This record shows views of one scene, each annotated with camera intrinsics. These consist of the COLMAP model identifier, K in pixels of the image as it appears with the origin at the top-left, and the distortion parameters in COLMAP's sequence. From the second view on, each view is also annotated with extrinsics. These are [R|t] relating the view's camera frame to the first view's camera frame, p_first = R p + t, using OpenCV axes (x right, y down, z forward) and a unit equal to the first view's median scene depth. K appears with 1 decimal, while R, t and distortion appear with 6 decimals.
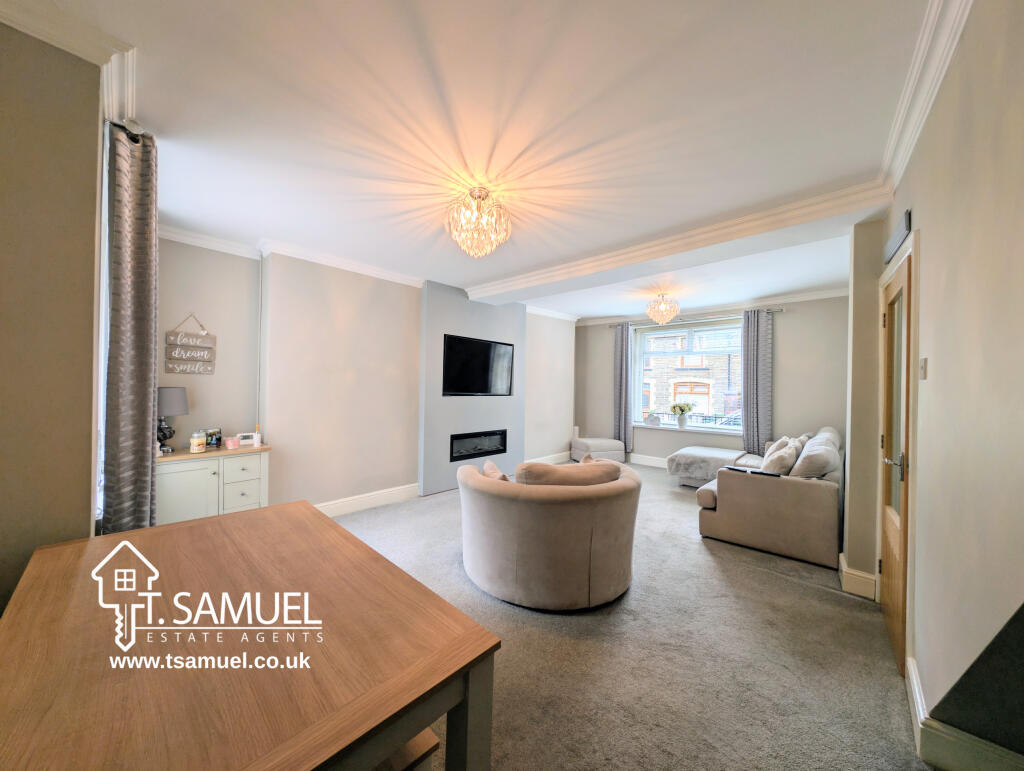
lens RADIAL K [[367.9, 0, 512.0], [0, 367.9, 385.5], [0, 0, 1]] dist [0.000145, 0.000025]
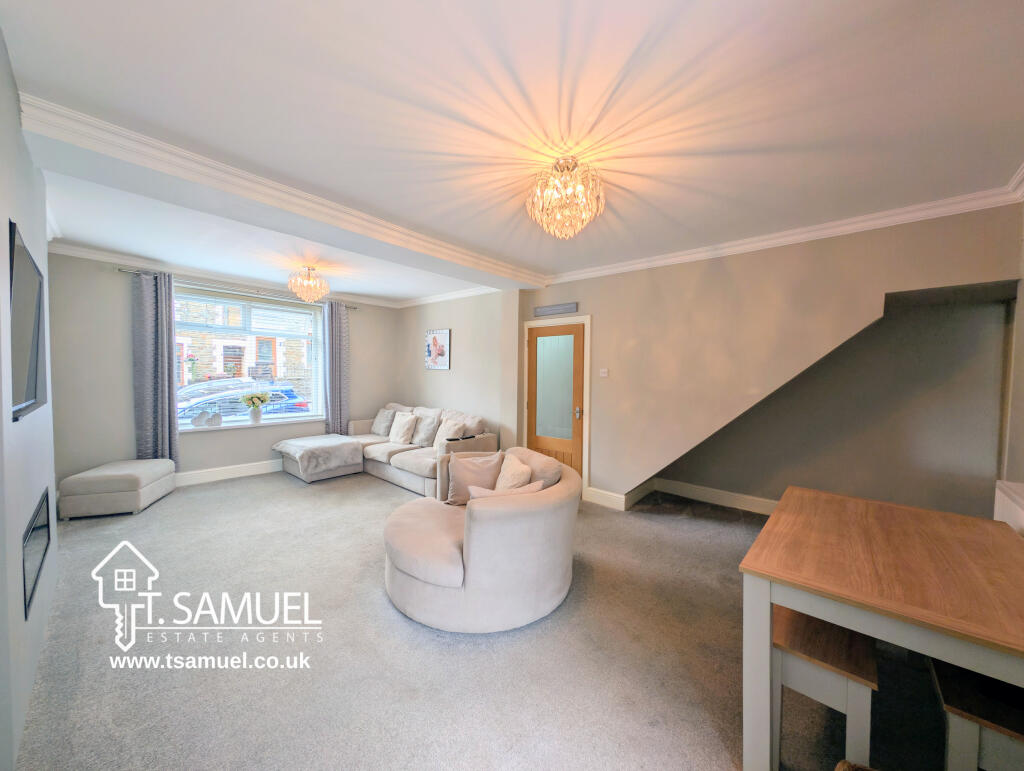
lens RADIAL K [[367.9, 0, 512.0], [0, 367.9, 385.5], [0, 0, 1]] dist [0.000145, 0.000025]
pose [[-0.010379, -0.045969, 0.998889, -0.356069], [-0.012806, 0.998867, 0.045835, -0.013983], [-0.999864, -0.012317, -0.010955, 0.414795]]
